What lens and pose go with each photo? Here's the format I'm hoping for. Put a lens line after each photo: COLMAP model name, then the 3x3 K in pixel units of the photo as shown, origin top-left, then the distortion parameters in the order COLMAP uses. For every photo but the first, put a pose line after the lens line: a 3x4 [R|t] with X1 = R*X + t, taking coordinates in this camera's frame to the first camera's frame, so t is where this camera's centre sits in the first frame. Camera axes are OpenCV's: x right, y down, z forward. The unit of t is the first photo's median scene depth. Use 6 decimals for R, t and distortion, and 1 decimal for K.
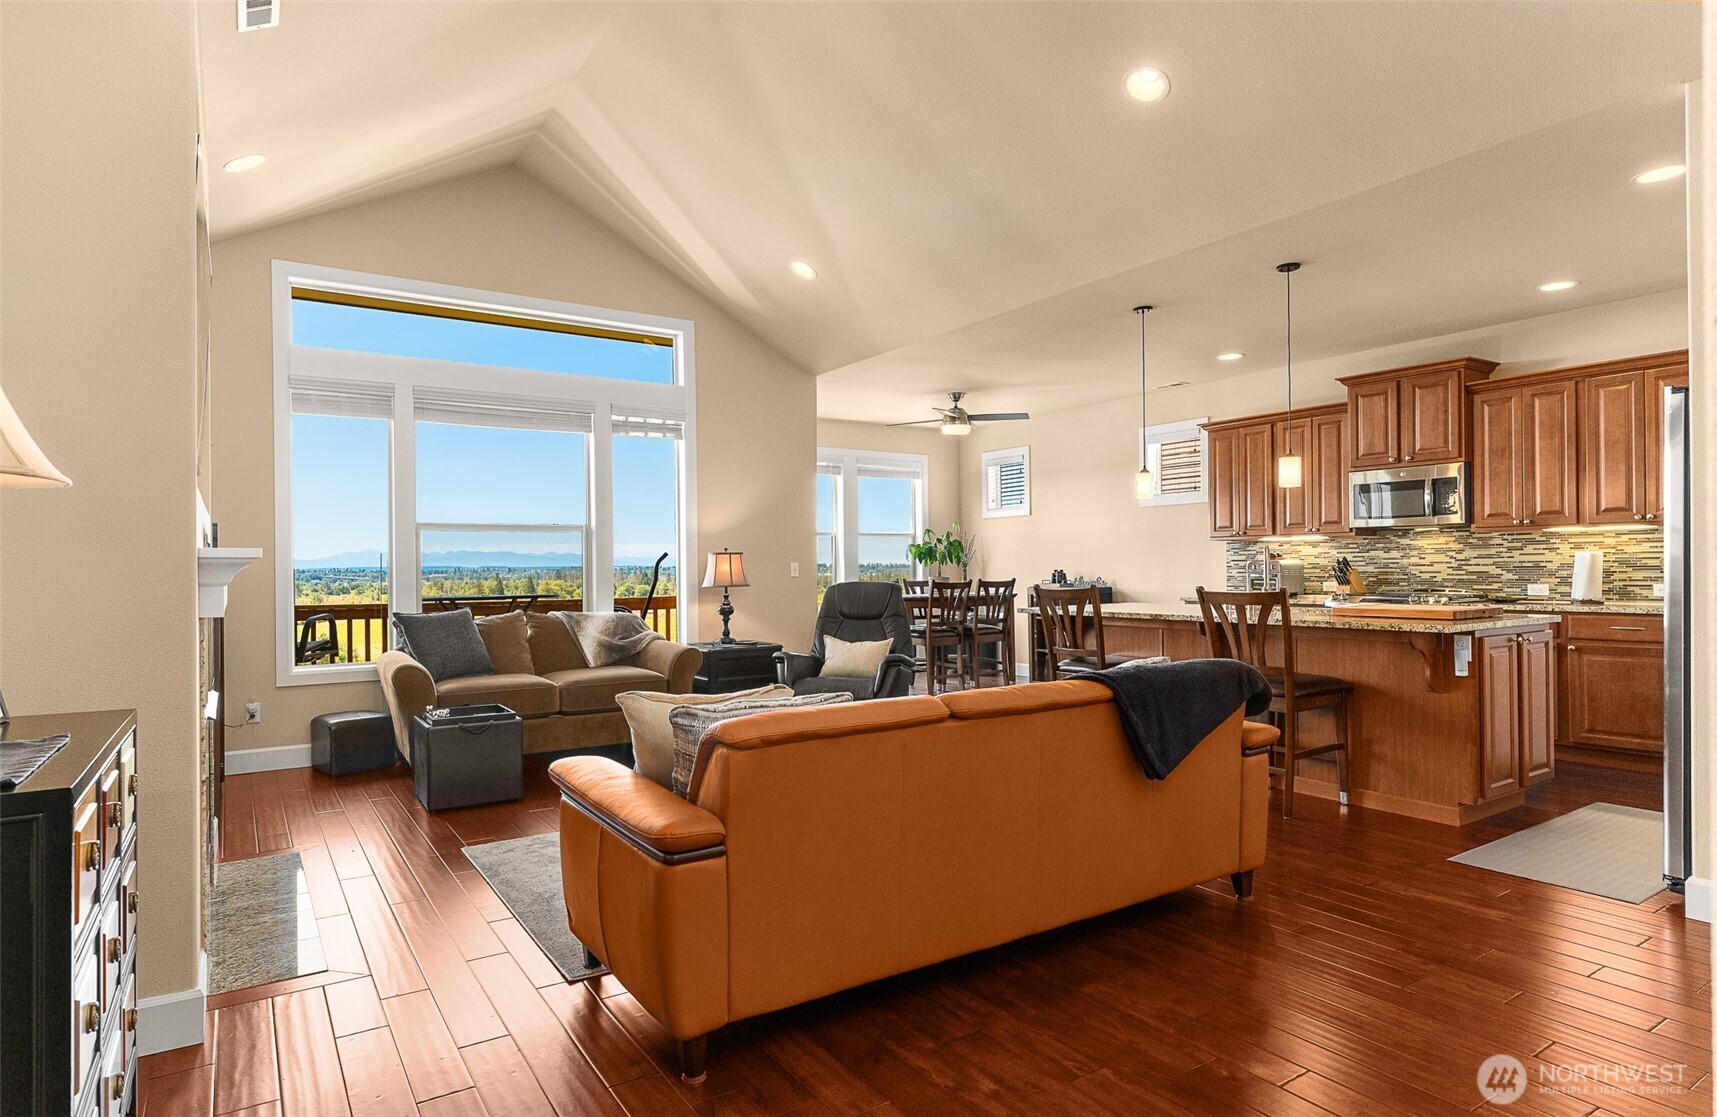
lens RADIAL K [[940.6, 0, 861.9], [0, 940.6, 570.8], [0, 0, 1]] dist [0.016108, 0.000325]
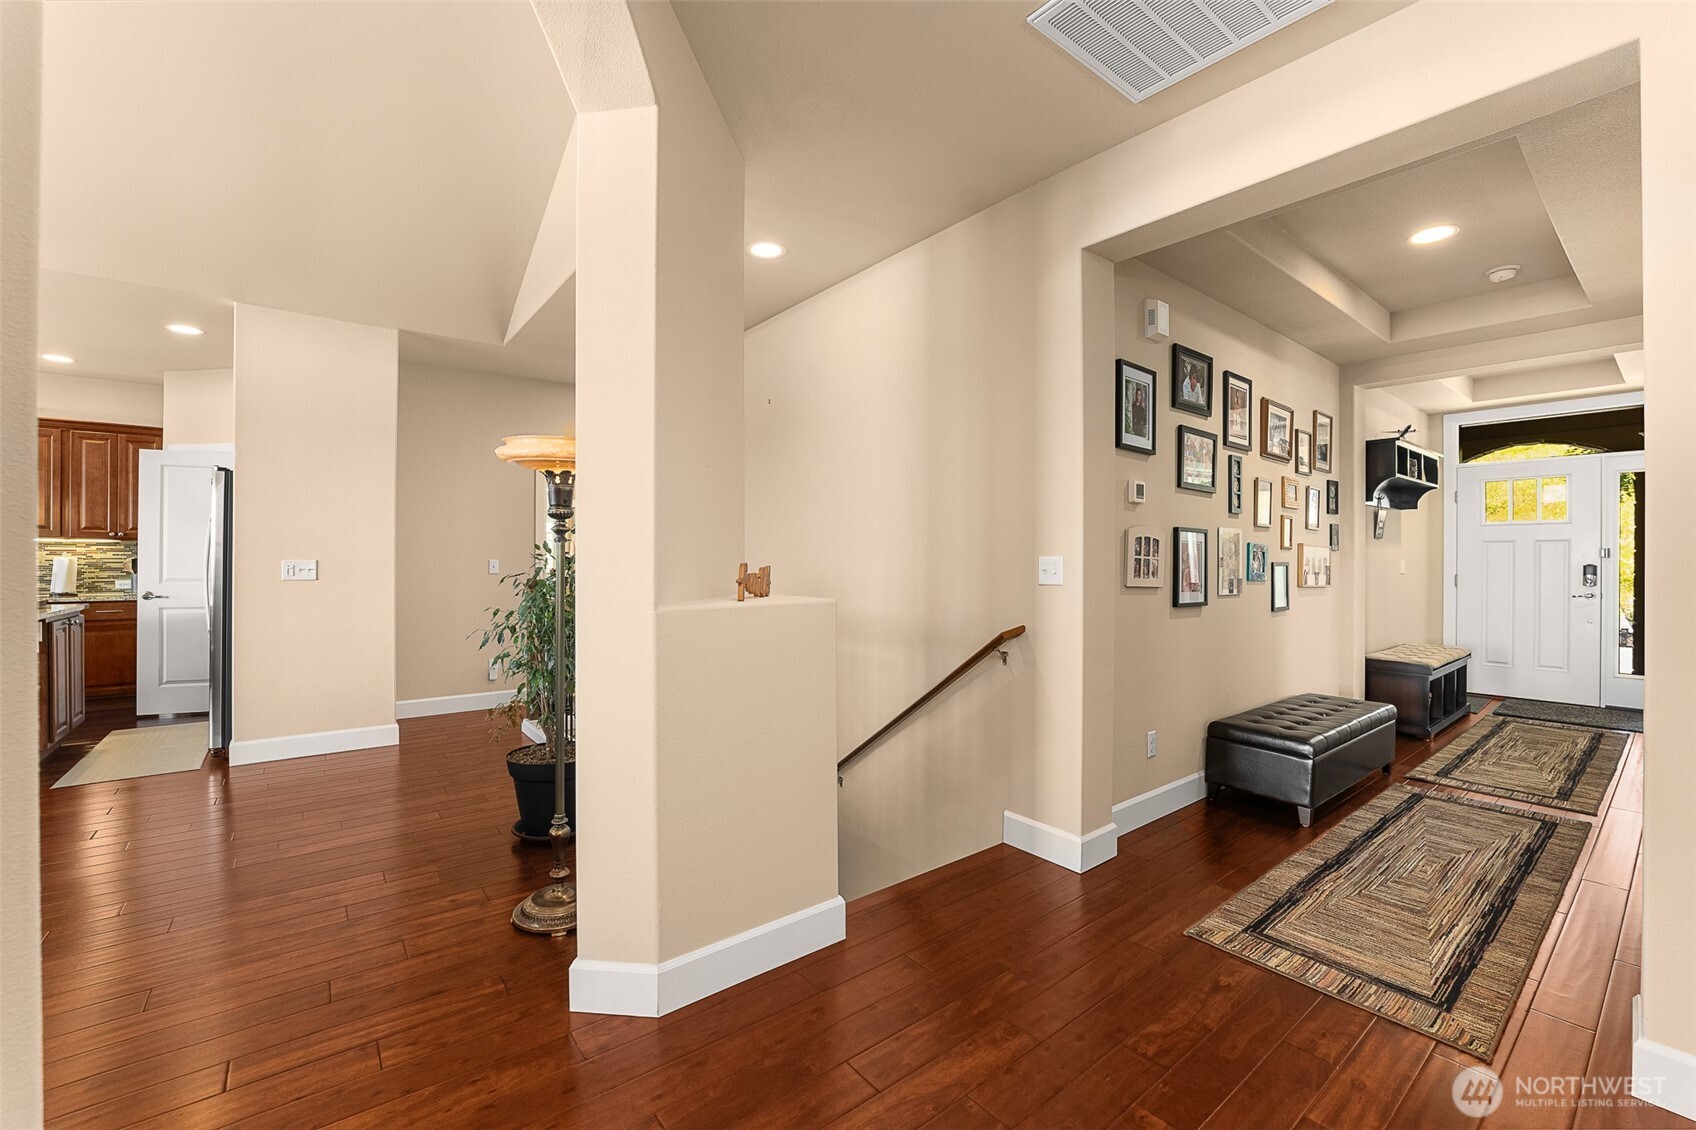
lens RADIAL K [[696.0, 0, 840.0], [0, 696.0, 561.5], [0, 0, 1]] dist [-0.014117, -0.000082]
pose [[-0.067027, 0.012262, 0.997676, -0.257551], [0.000752, 0.999925, -0.012239, -0.001319], [-0.997751, -0.000070, -0.067031, -0.027286]]
